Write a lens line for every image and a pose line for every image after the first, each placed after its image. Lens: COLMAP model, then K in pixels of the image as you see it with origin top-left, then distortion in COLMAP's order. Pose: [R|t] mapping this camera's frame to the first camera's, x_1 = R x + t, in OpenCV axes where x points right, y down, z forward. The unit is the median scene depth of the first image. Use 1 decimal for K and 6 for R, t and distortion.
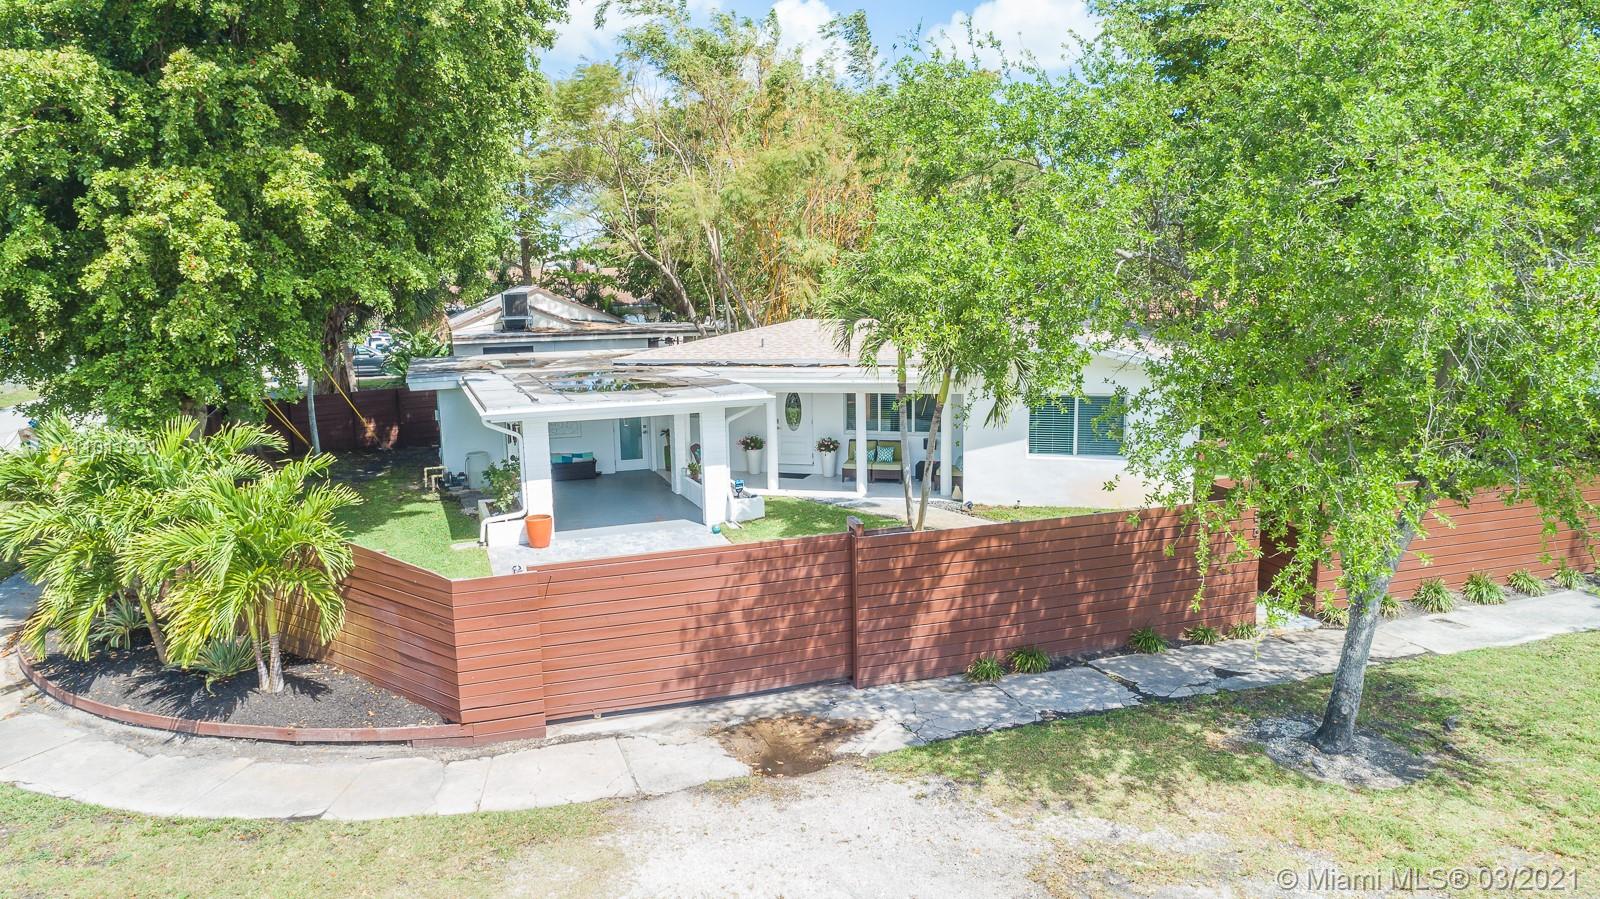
lens RADIAL K [[1074.2, 0, 800.0], [0, 1074.2, 449.5], [0, 0, 1]] dist [-0.015391, 0.007512]
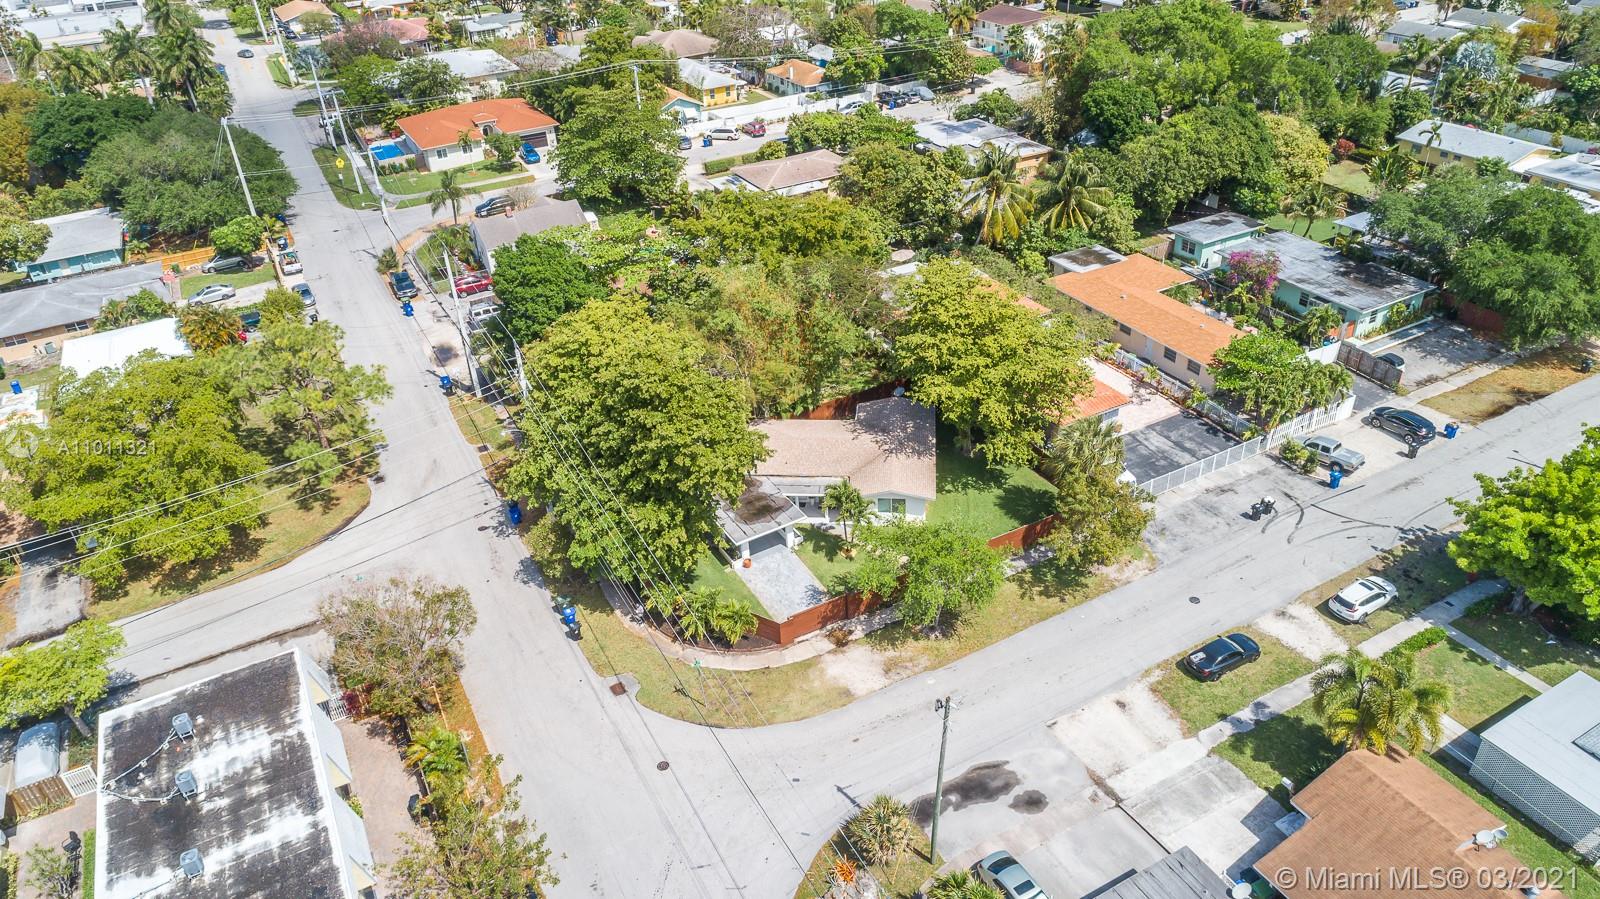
lens RADIAL K [[1074.2, 0, 800.0], [0, 1074.2, 449.5], [0, 0, 1]] dist [-0.015391, 0.007512]
pose [[0.985649, -0.112555, 0.125804, -0.790822], [0.055777, 0.920556, 0.386607, -2.736268], [-0.159324, -0.374042, 0.913624, -3.601754]]
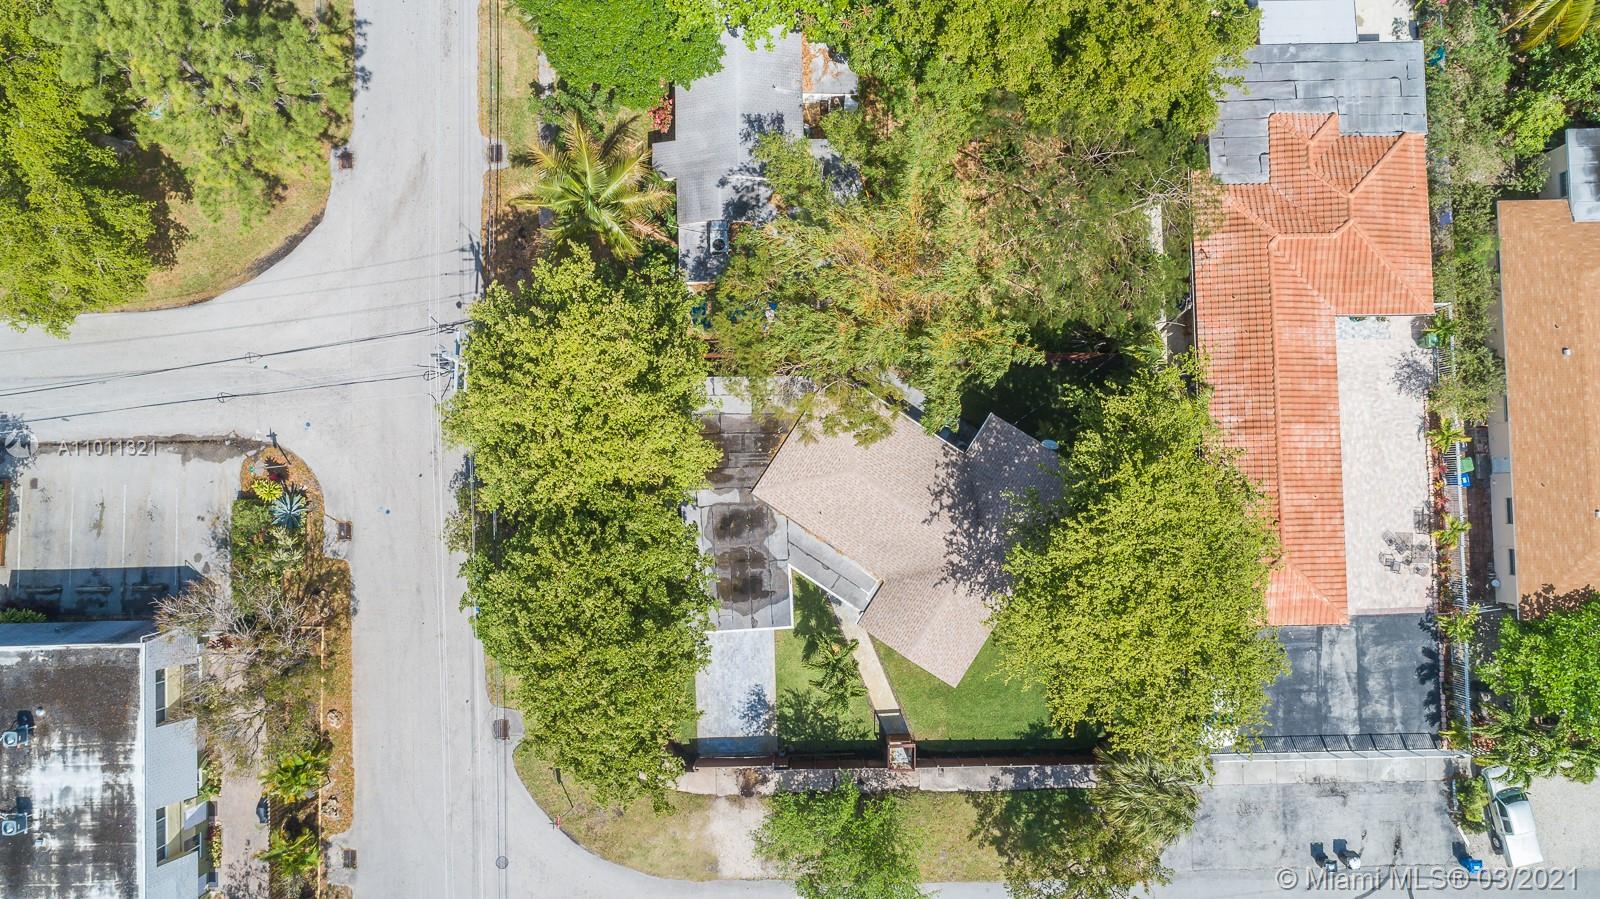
lens RADIAL K [[1074.2, 0, 800.0], [0, 1074.2, 449.5], [0, 0, 1]] dist [-0.015391, 0.007512]
pose [[0.953092, 0.302678, 0.001454, -0.253611], [-0.063614, 0.195611, 0.978616, -4.693517], [0.295921, -0.932803, 0.205690, 1.472814]]
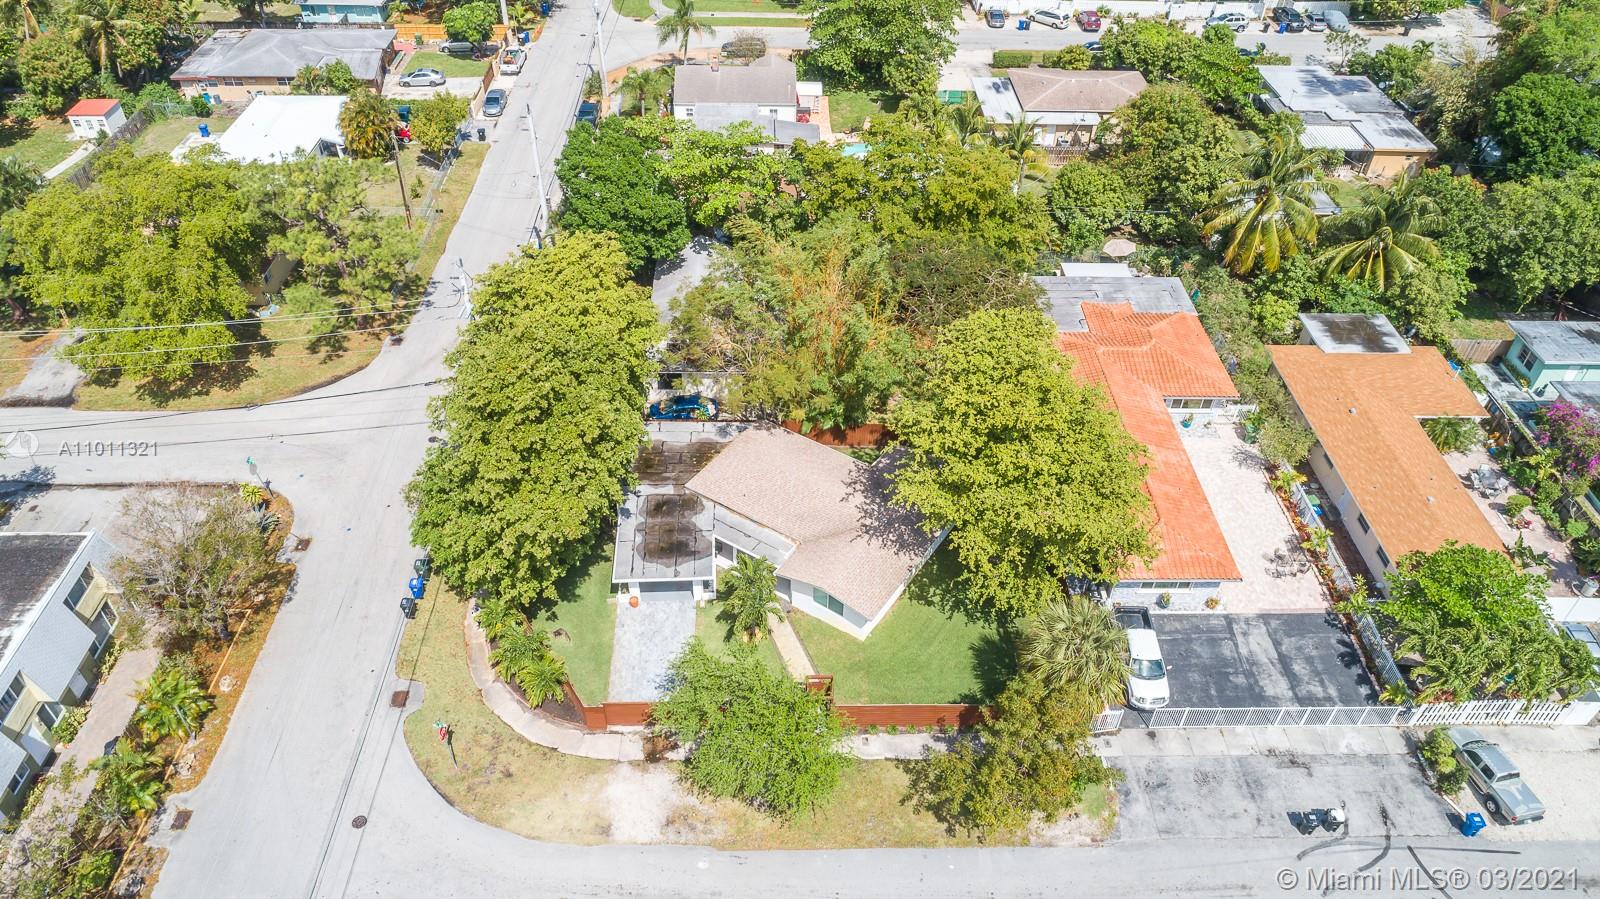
lens RADIAL K [[1074.2, 0, 800.0], [0, 1074.2, 449.5], [0, 0, 1]] dist [-0.015391, 0.007512]
pose [[0.951892, 0.227106, -0.205728, 1.163204], [-0.086502, 0.843206, 0.530586, -3.114362], [0.293971, -0.487265, 0.822286, -1.815401]]
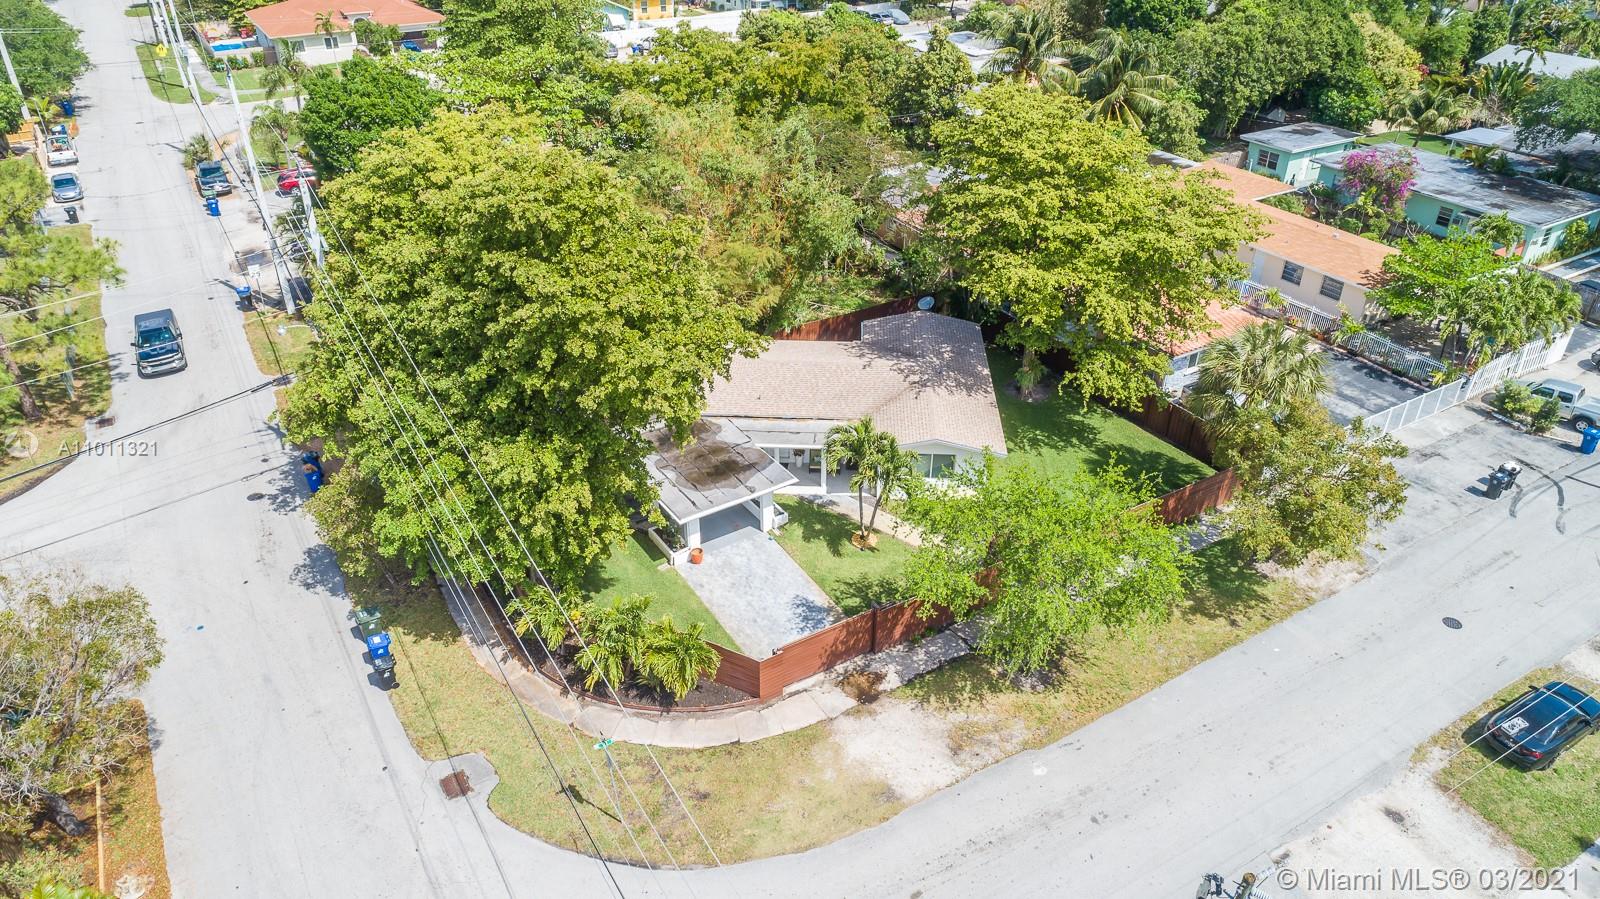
lens RADIAL K [[1074.2, 0, 800.0], [0, 1074.2, 449.5], [0, 0, 1]] dist [-0.015391, 0.007512]
pose [[0.975724, -0.093495, 0.198041, -0.734861], [0.012774, 0.927048, 0.374725, -1.517645], [-0.218629, -0.363099, 0.905738, -1.502925]]
